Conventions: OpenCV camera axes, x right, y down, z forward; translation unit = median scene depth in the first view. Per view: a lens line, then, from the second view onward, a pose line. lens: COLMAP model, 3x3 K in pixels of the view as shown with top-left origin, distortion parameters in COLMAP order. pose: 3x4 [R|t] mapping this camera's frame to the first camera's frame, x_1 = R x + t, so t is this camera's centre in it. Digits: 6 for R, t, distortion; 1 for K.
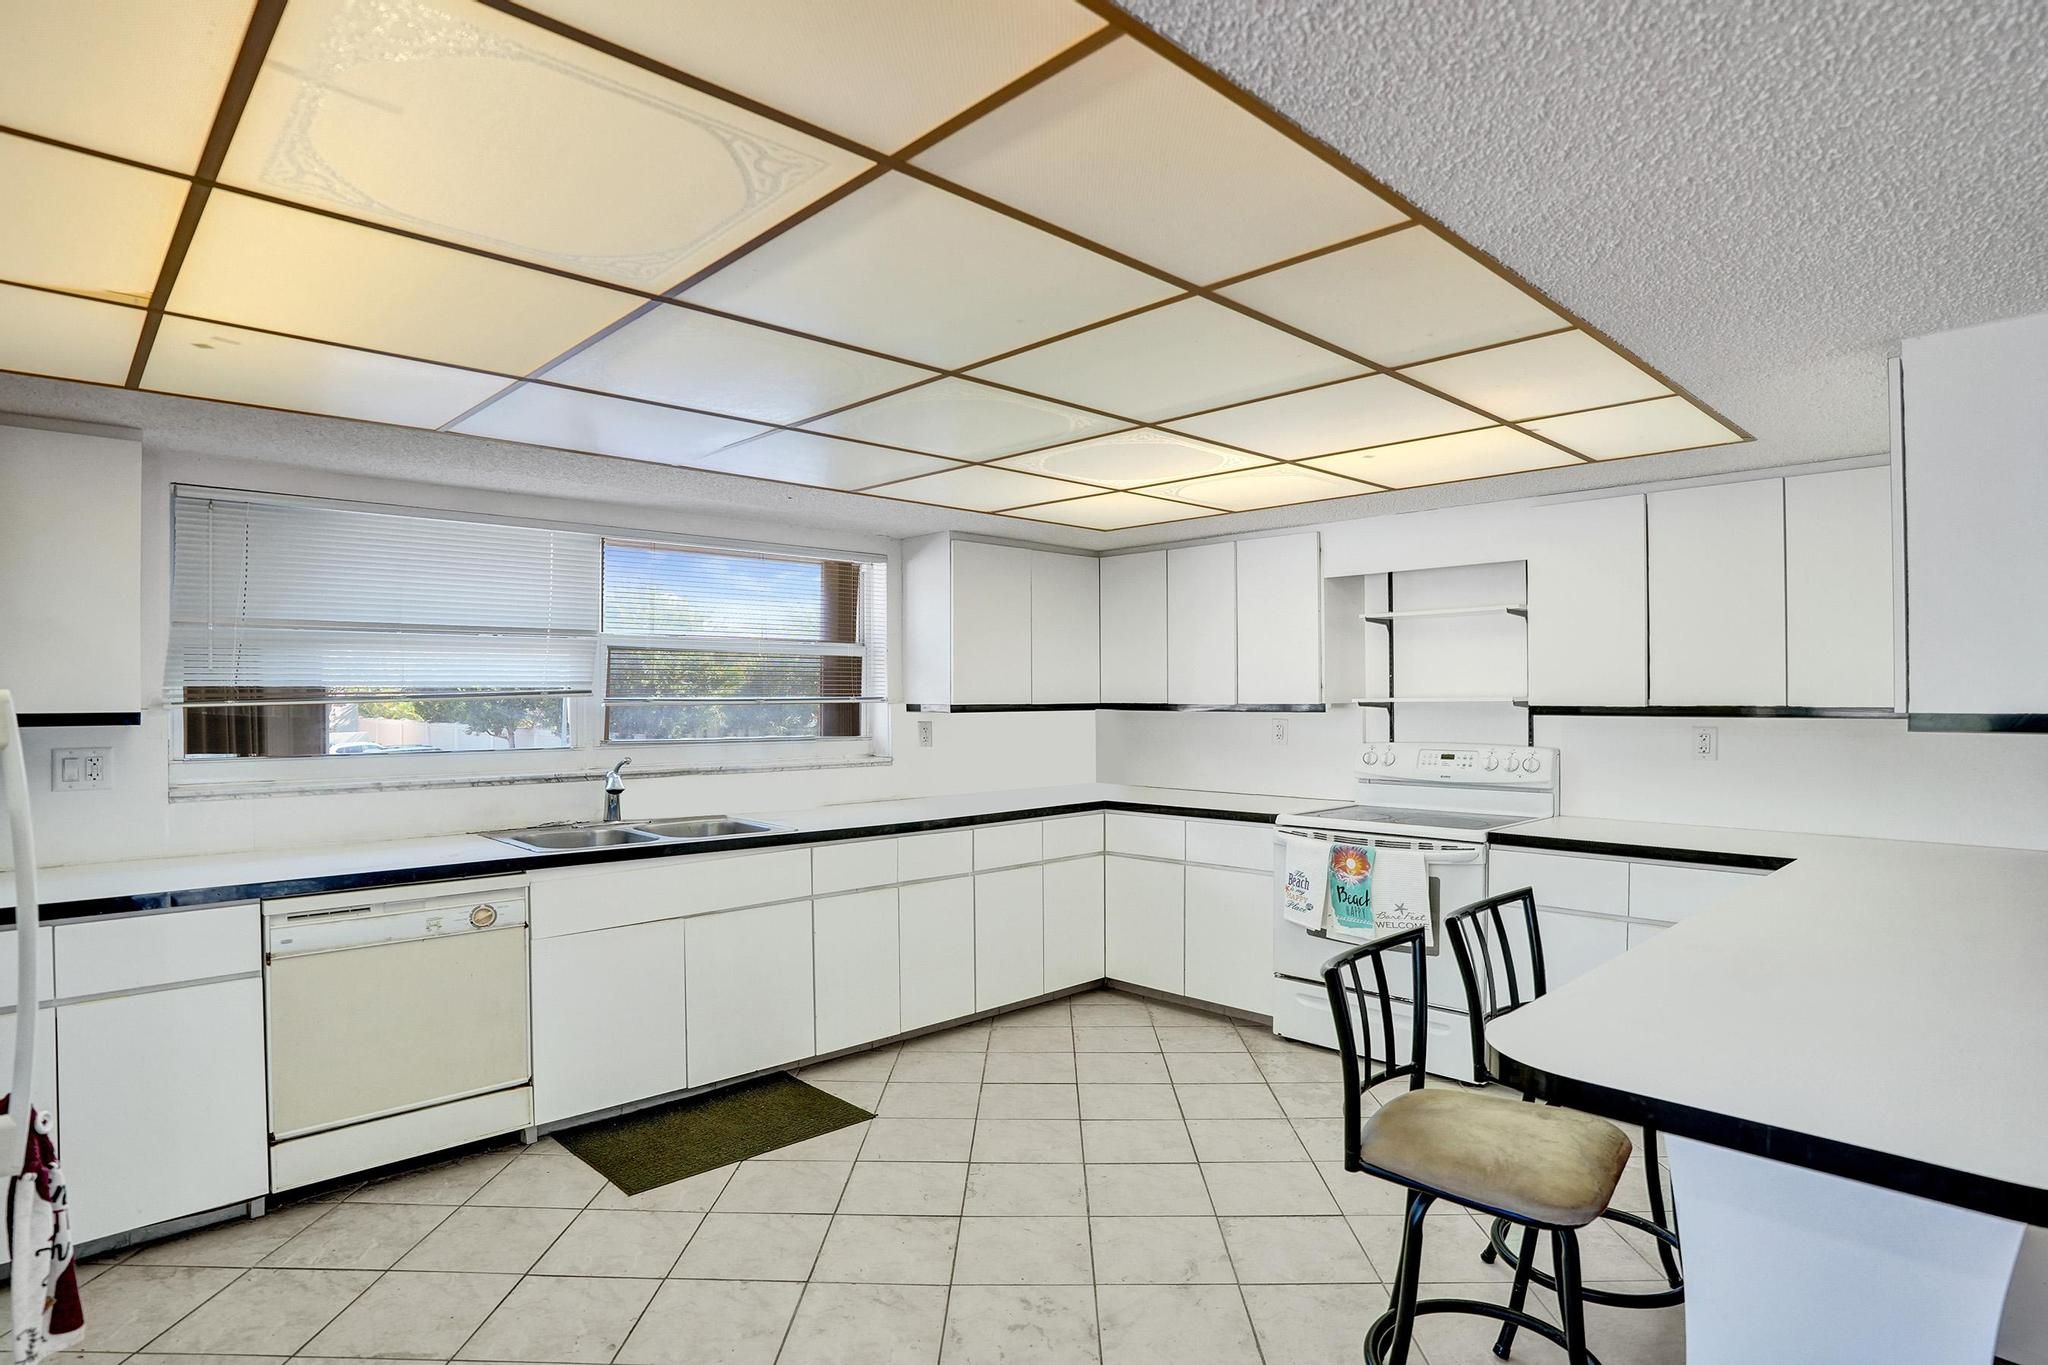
lens RADIAL K [[1155.7, 0, 1017.5], [0, 1155.7, 682.4], [0, 0, 1]] dist [-0.015435, 0.004556]
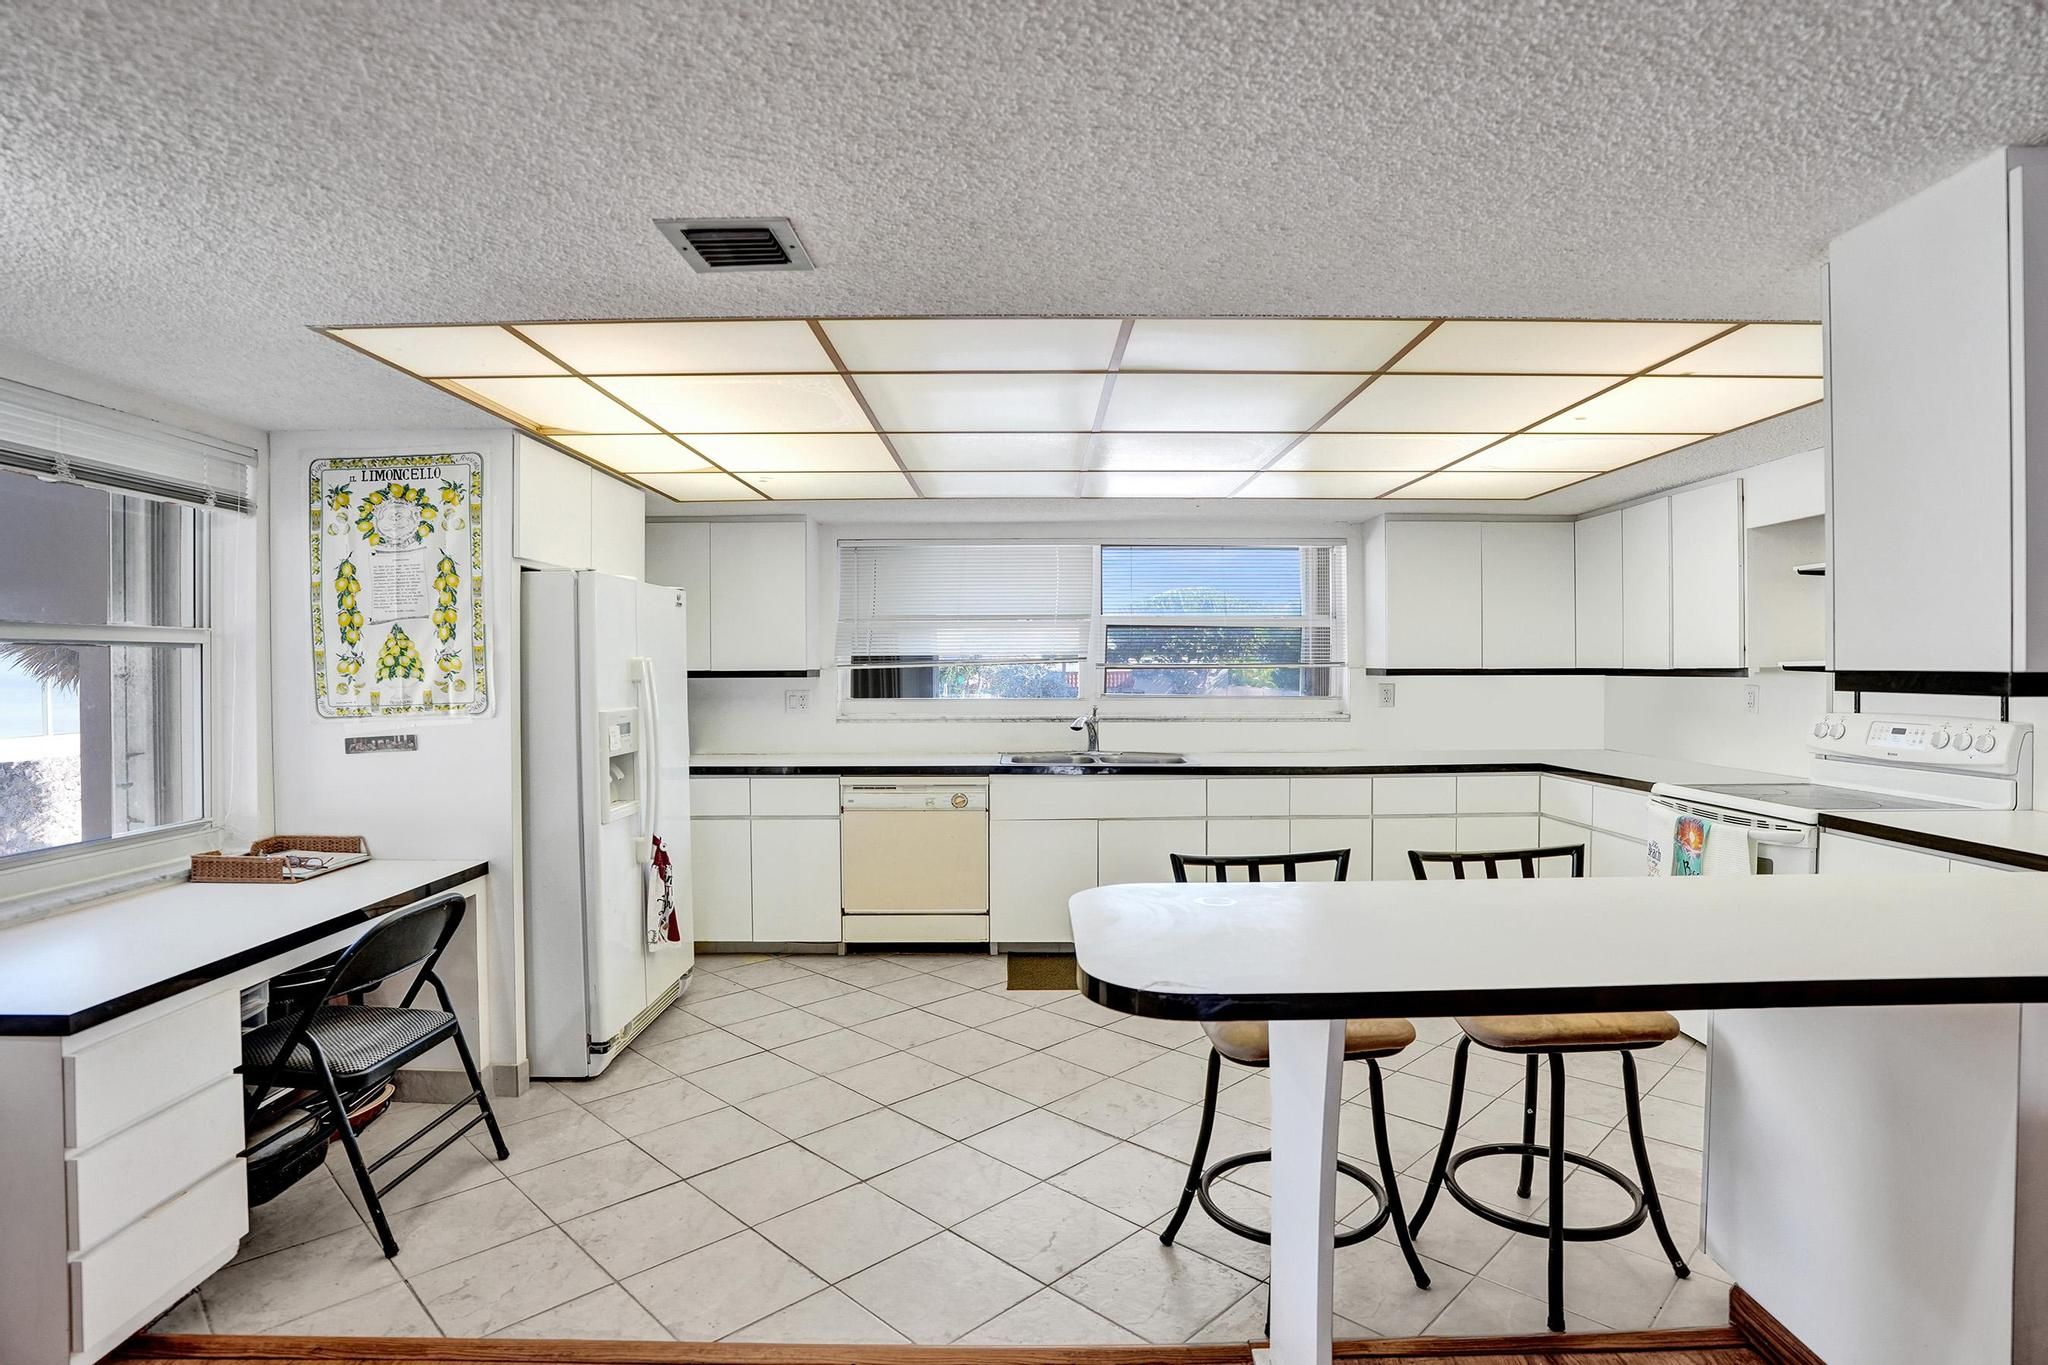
lens RADIAL K [[1072.3, 0, 973.0], [0, 1072.3, 677.0], [0, 0, 1]] dist [-0.005853, 0.001430]
pose [[0.719306, 0.007631, -0.694652, 0.472294], [0.008096, 0.999780, 0.019367, 0.005038], [0.694646, -0.019555, 0.719085, -0.032298]]
